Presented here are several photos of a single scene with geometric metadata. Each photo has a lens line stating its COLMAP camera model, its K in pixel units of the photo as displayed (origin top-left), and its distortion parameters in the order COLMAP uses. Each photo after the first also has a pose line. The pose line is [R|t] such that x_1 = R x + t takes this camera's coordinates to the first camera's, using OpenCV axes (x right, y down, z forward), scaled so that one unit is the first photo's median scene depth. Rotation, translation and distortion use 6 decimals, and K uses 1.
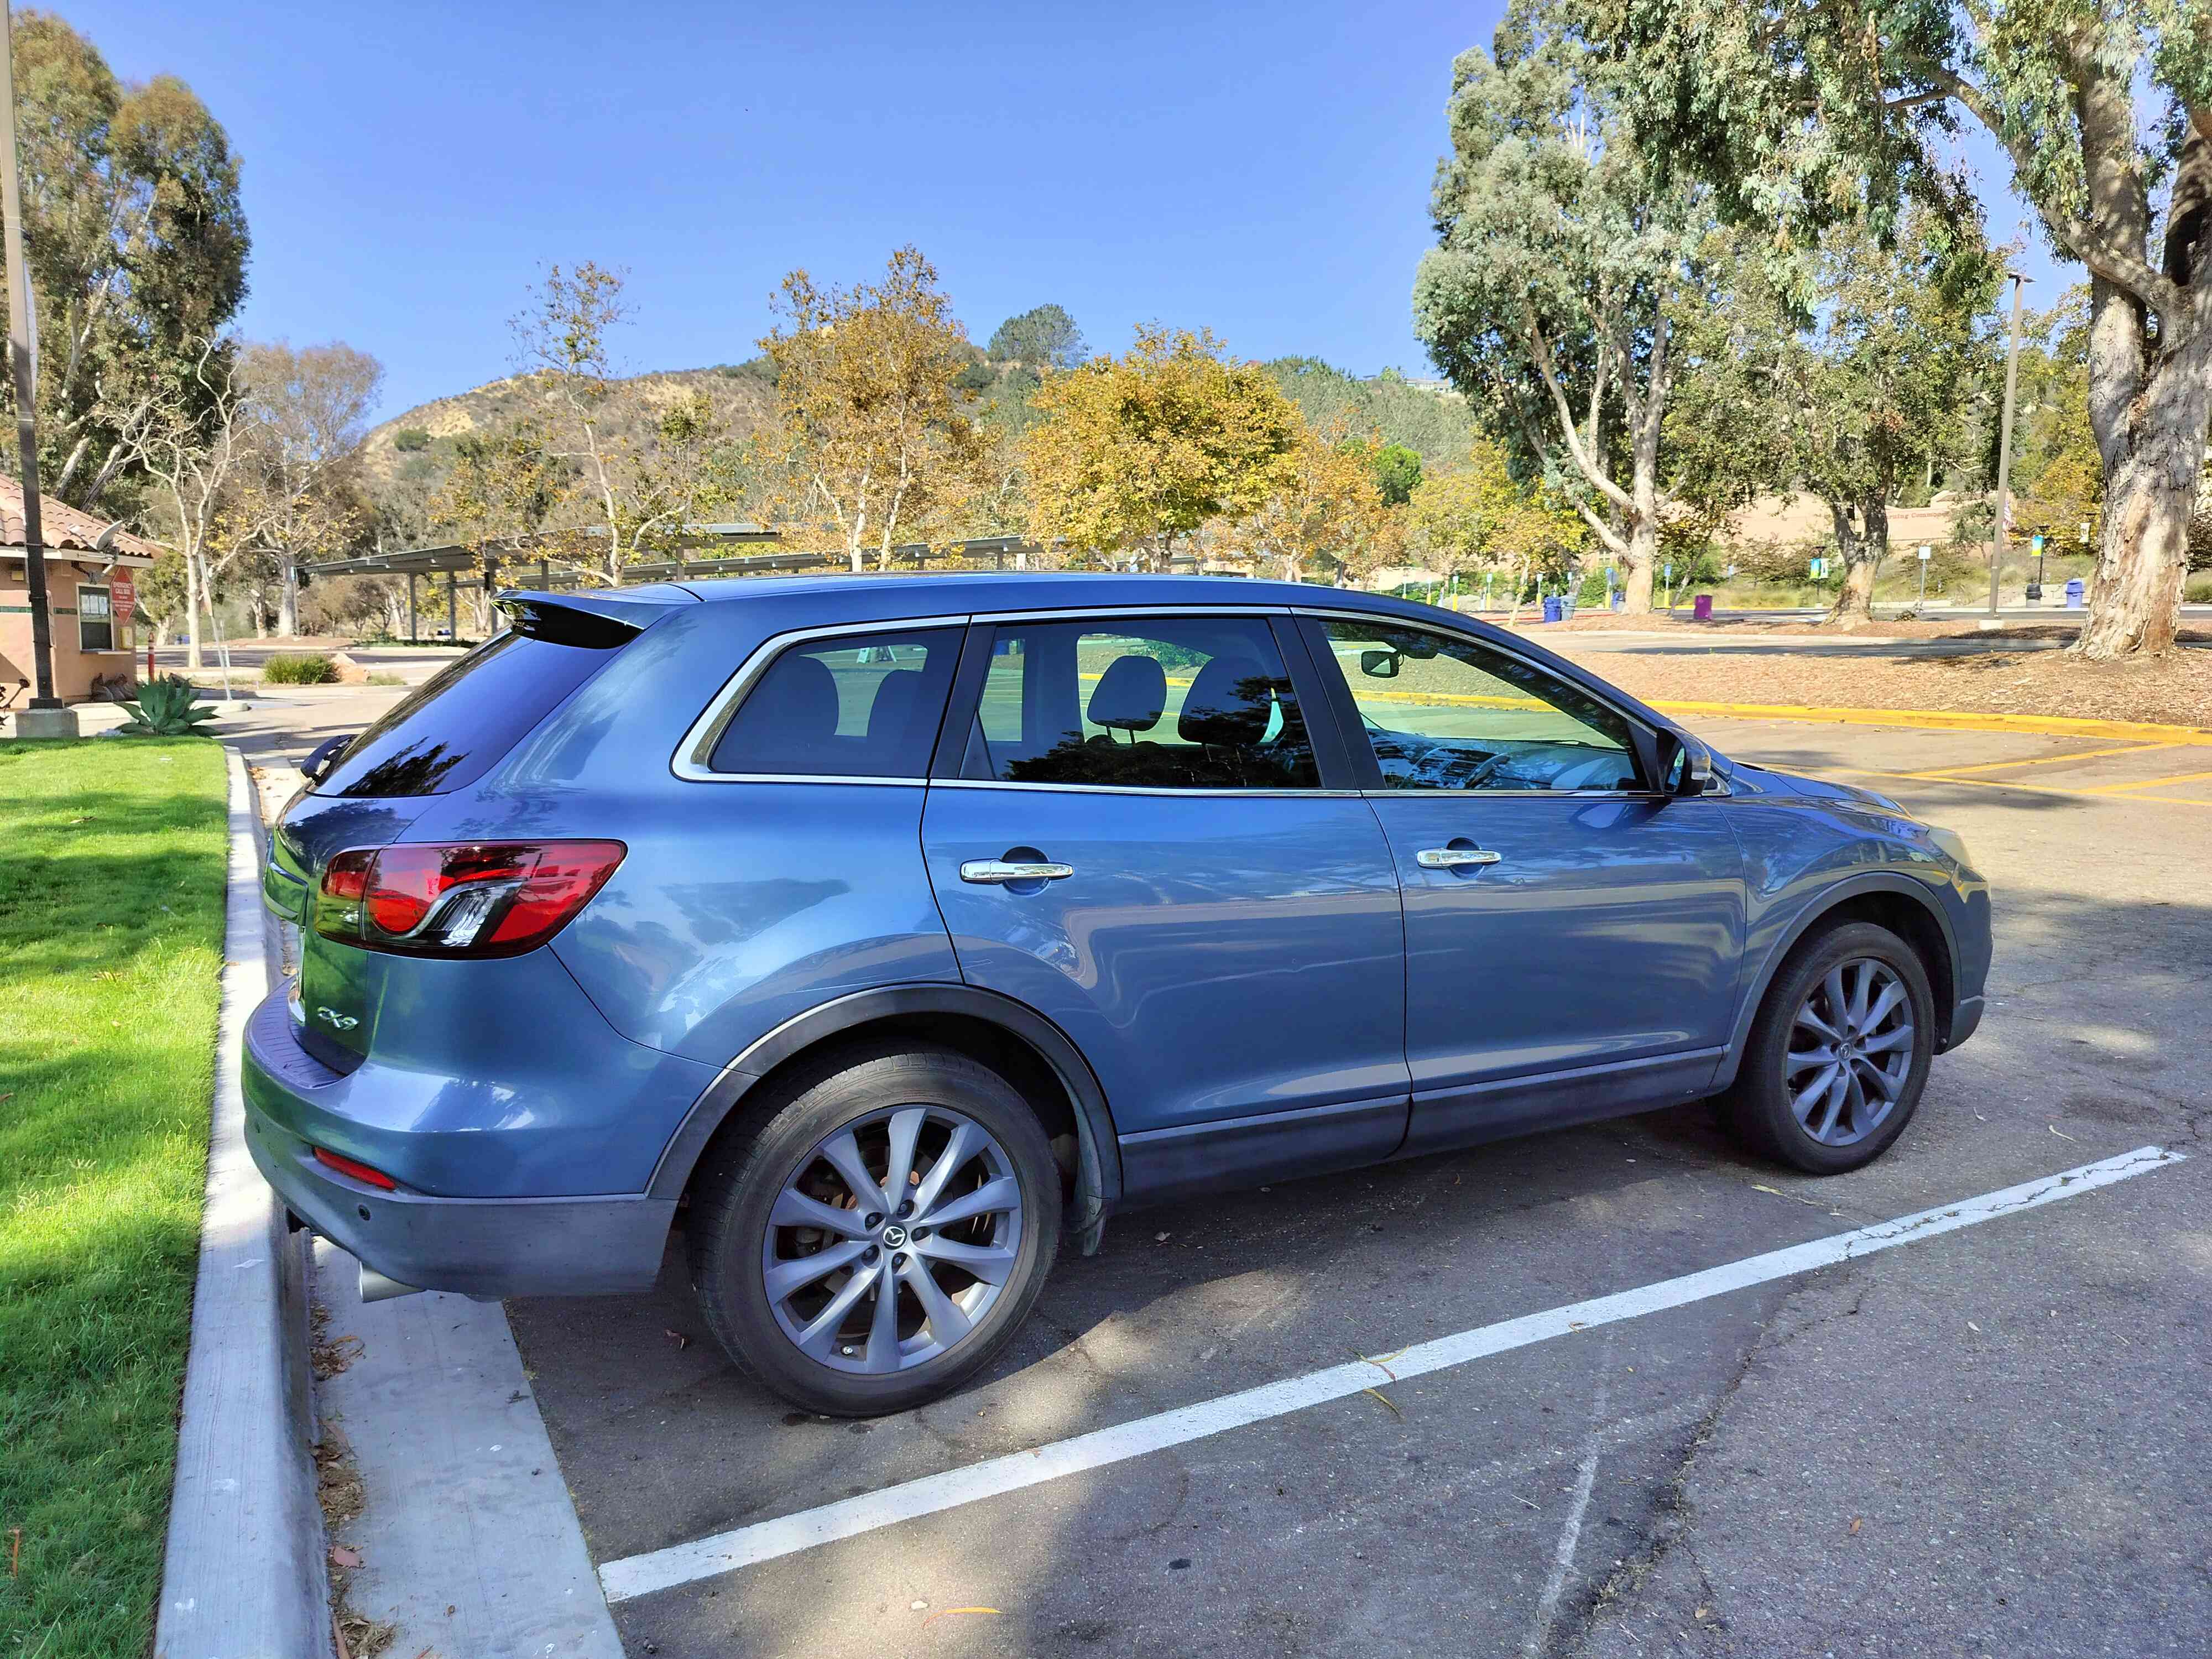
lens RADIAL K [[1557.5, 0, 1105.6], [0, 1557.5, 830.1], [0, 0, 1]] dist [-0.006698, -0.014005]
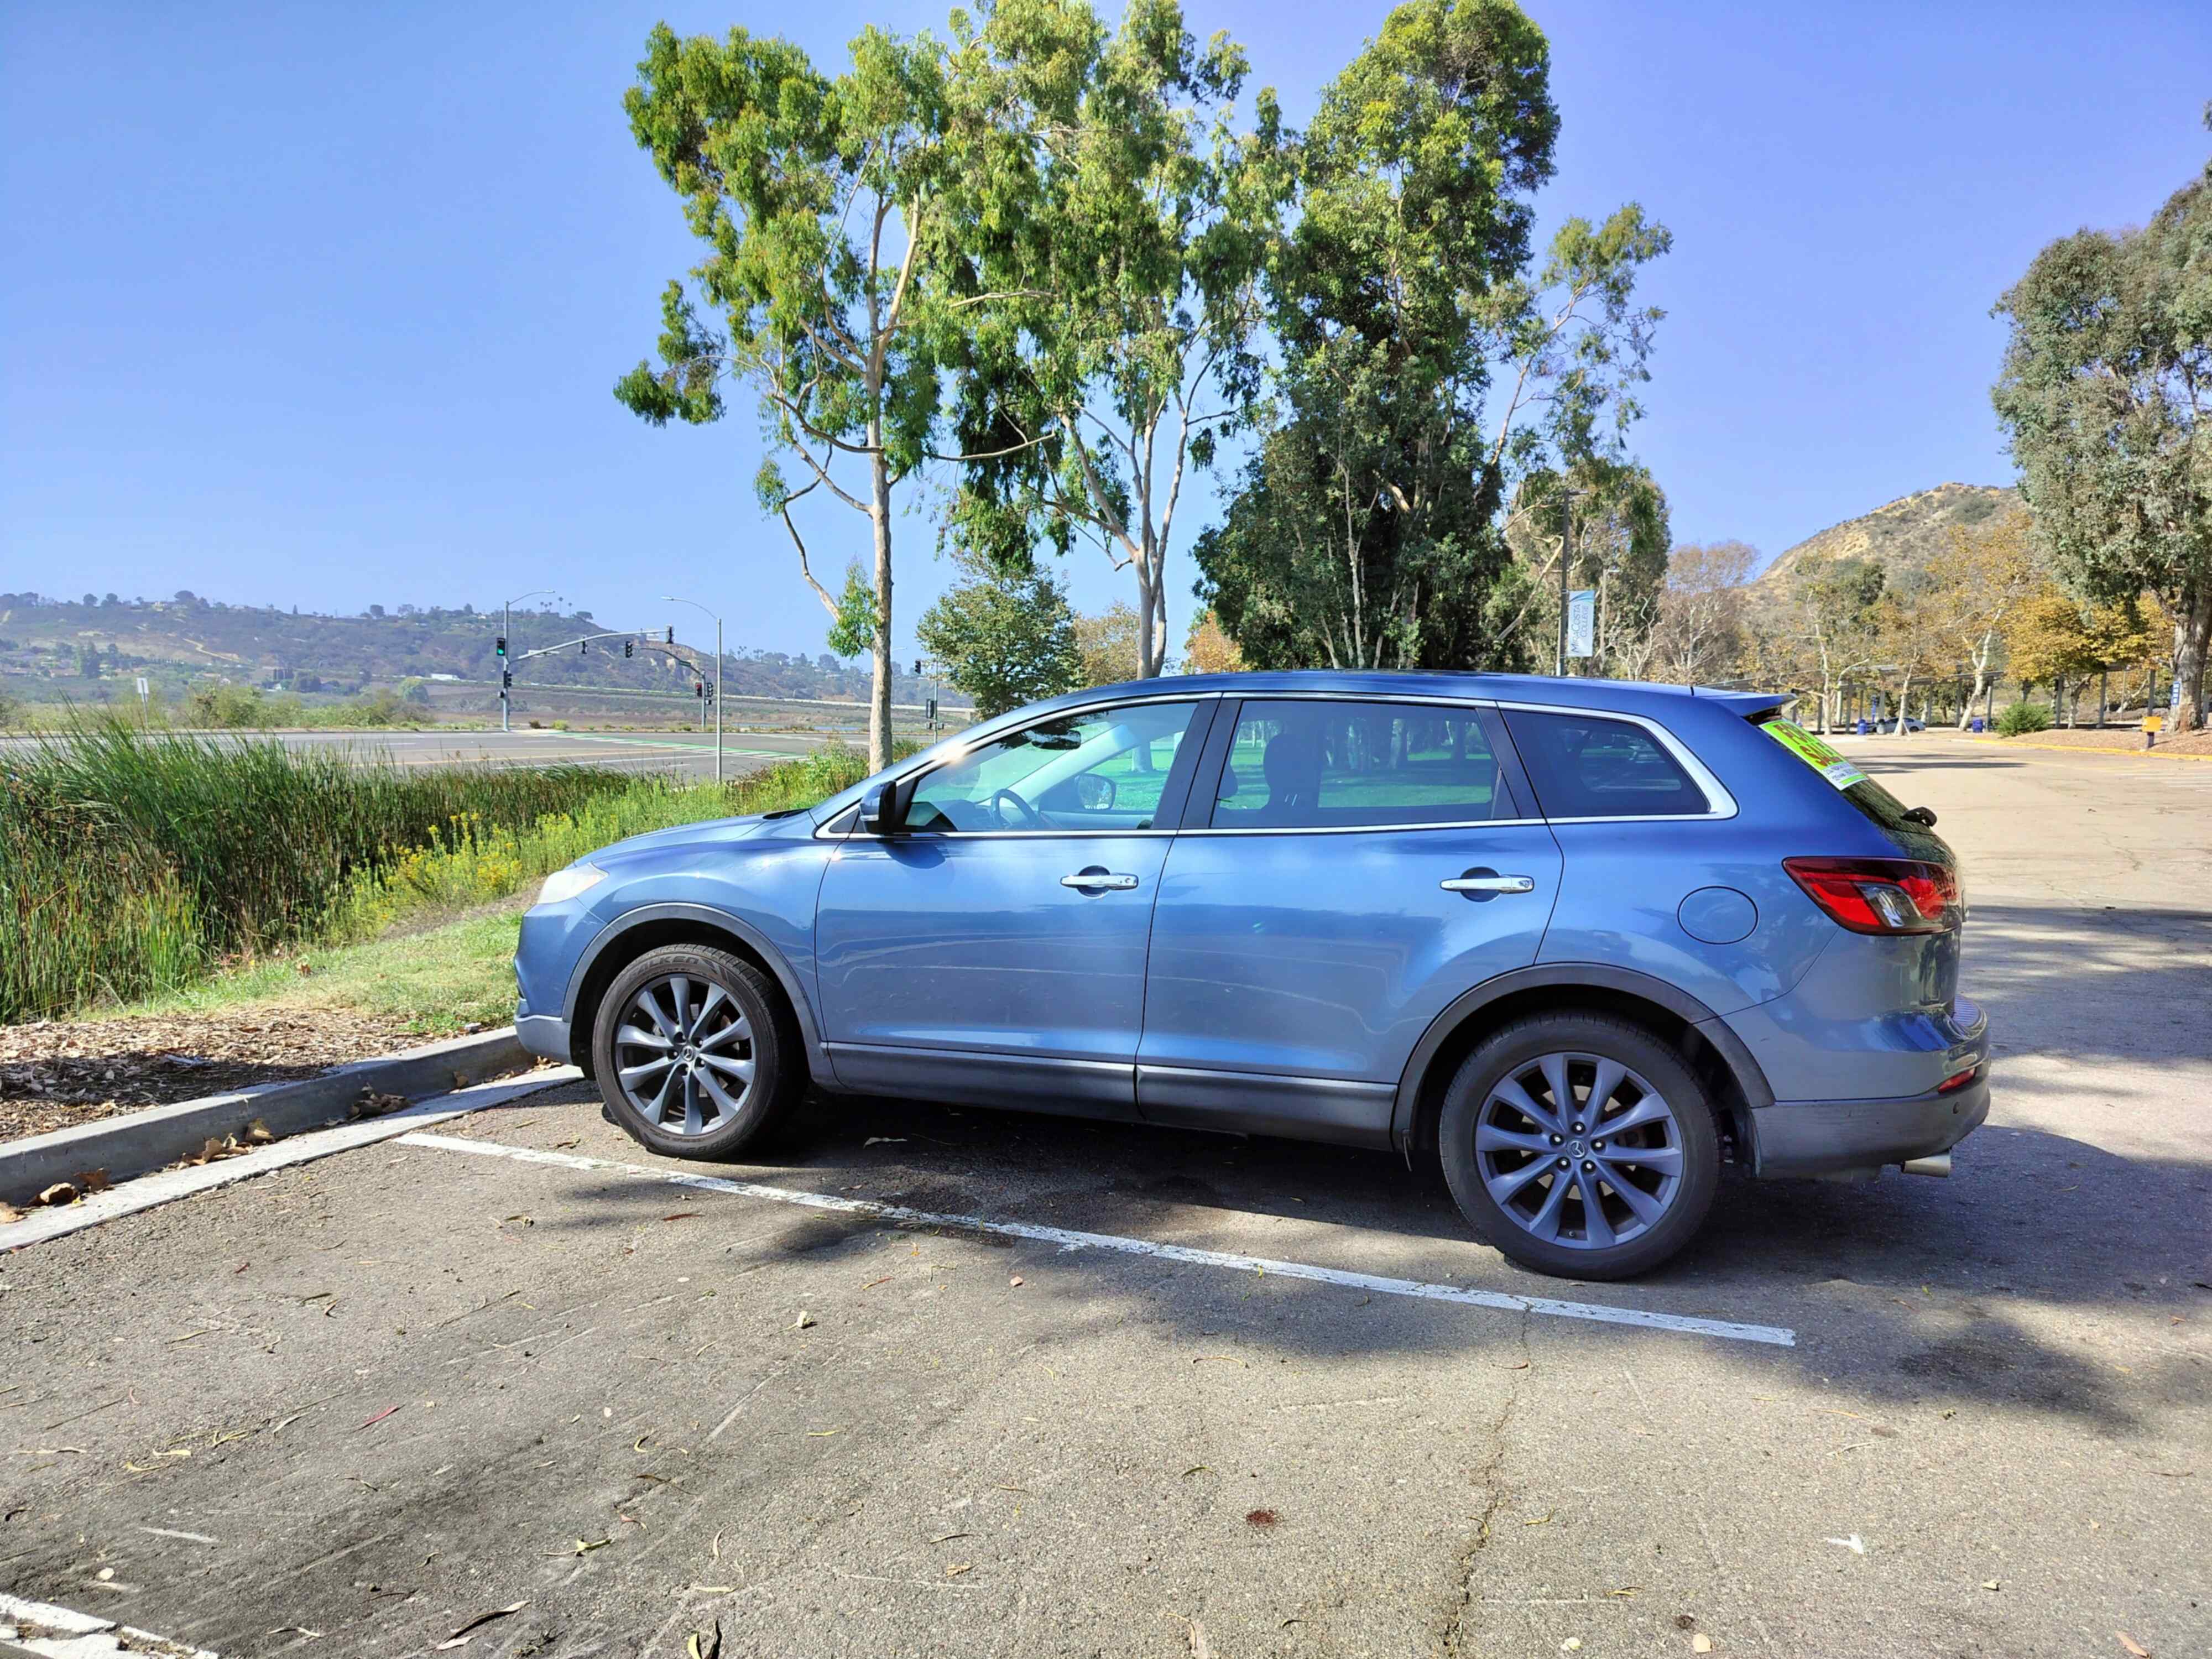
lens RADIAL K [[1557.5, 0, 1105.6], [0, 1557.5, 829.7], [0, 0, 1]] dist [-0.006698, -0.014005]
pose [[0.657696, 0.056358, -0.751172, 0.099773], [-0.098978, 0.995017, -0.012008, 0.020306], [0.746752, 0.082247, 0.659997, -0.168944]]
